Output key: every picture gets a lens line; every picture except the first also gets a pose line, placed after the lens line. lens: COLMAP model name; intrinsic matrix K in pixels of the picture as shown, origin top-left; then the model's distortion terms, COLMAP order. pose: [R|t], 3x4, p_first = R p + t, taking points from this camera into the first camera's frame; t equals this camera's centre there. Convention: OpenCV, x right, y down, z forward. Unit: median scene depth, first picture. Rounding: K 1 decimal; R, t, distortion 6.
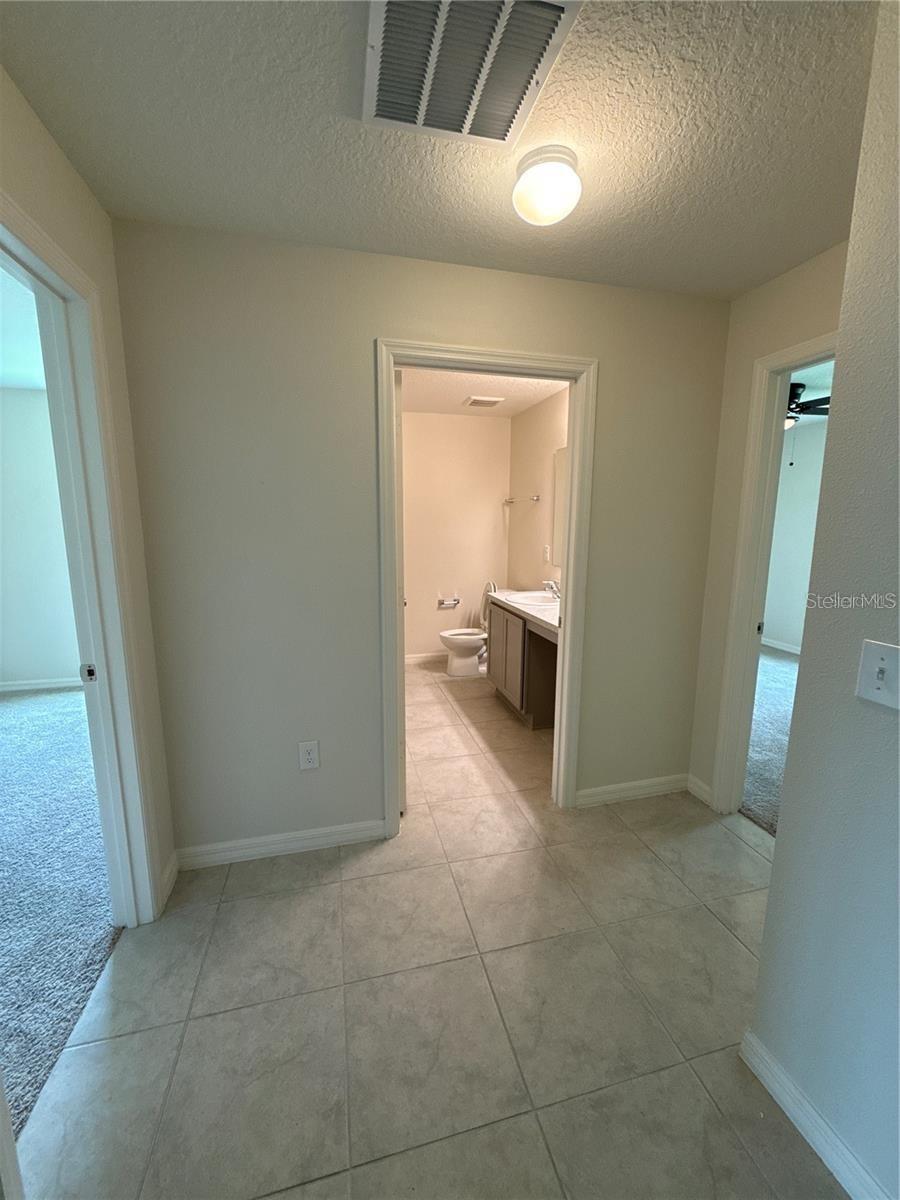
lens RADIAL K [[480.3, 0, 452.4], [0, 480.3, 602.0], [0, 0, 1]] dist [0.002222, 0.000597]
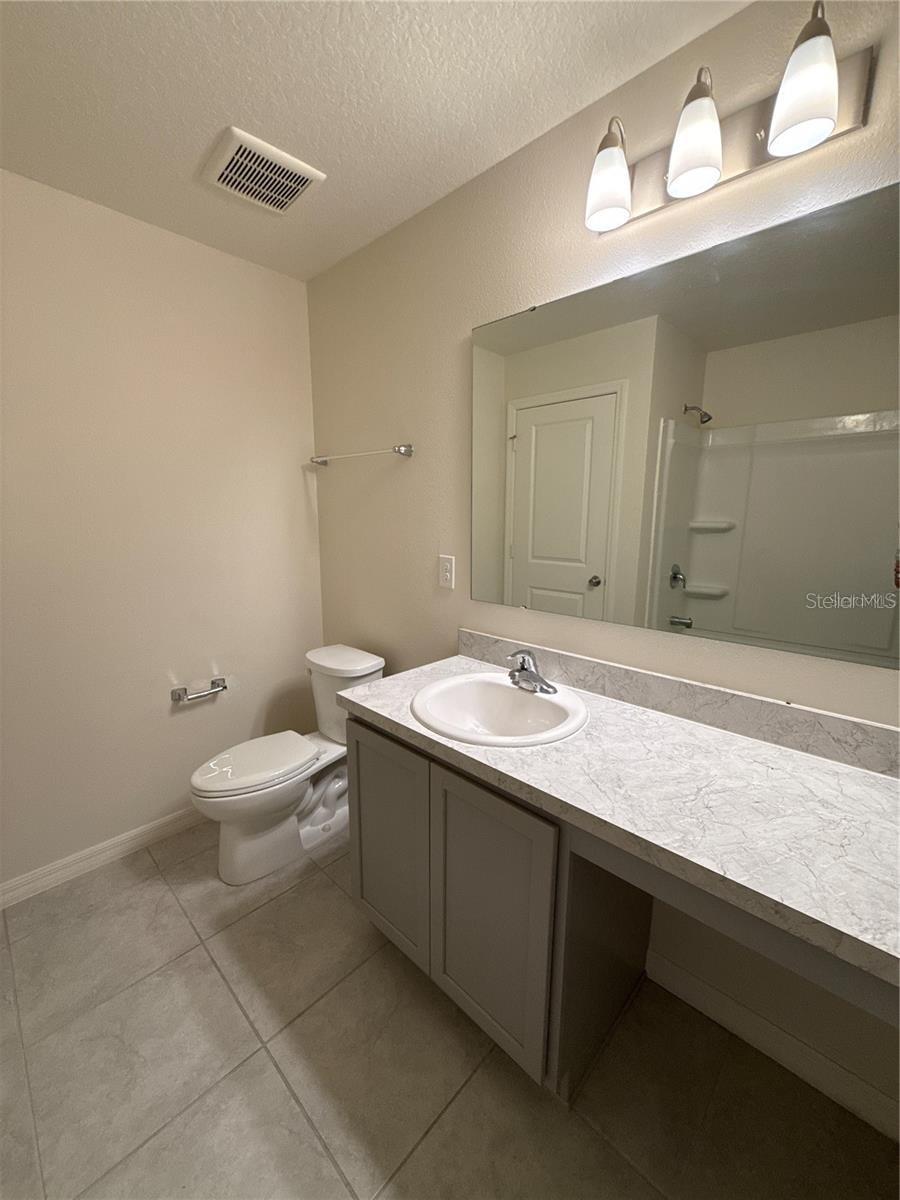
lens RADIAL K [[480.3, 0, 452.4], [0, 480.3, 602.0], [0, 0, 1]] dist [0.002222, 0.000597]
pose [[0.849552, -0.099028, 0.518126, -0.039830], [0.087119, 0.995073, 0.047340, -0.103264], [-0.520261, 0.004921, 0.853993, 0.663387]]
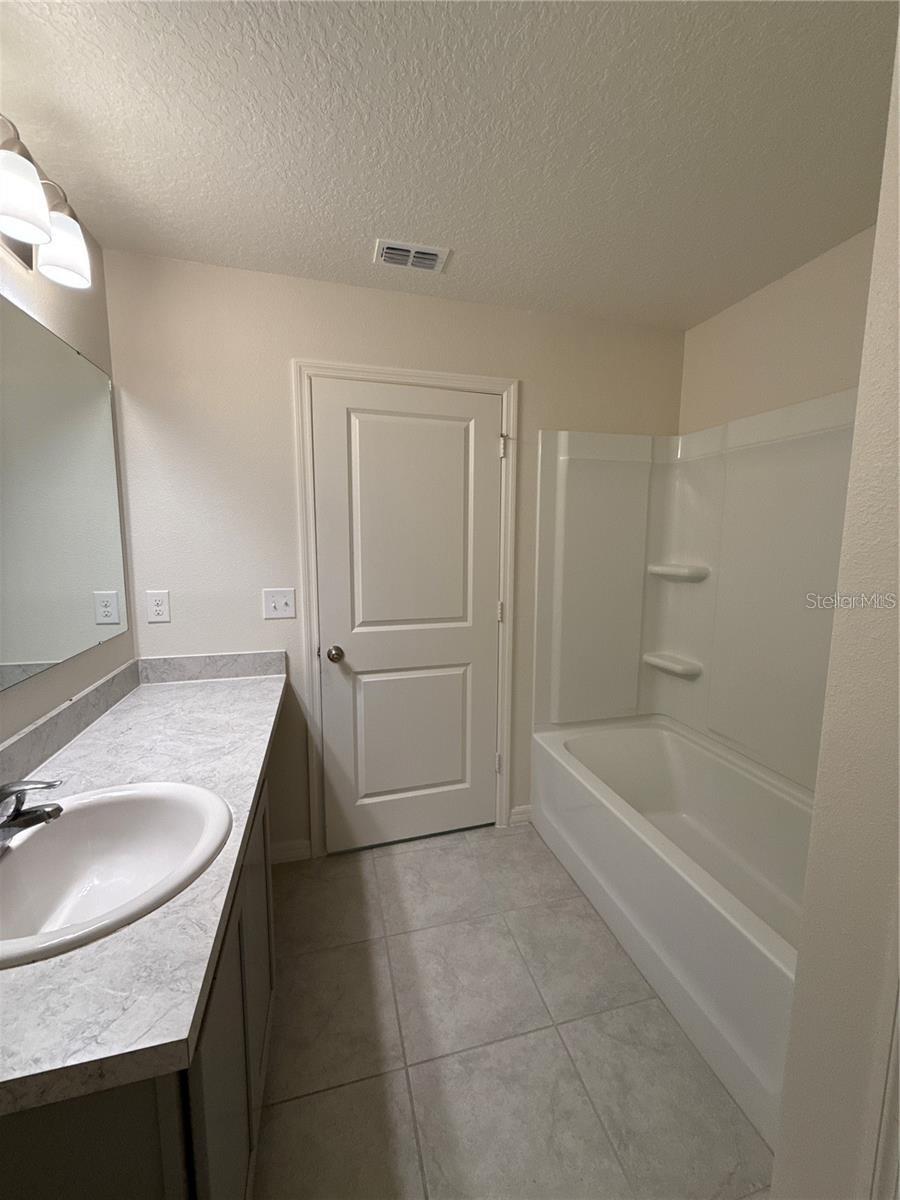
lens RADIAL K [[480.3, 0, 452.4], [0, 480.3, 602.0], [0, 0, 1]] dist [0.002222, 0.000597]
pose [[-0.999854, -0.007673, -0.015275, -0.003838], [-0.011766, 0.957153, 0.289344, -0.192540], [0.012401, 0.289482, -0.957103, 1.149308]]
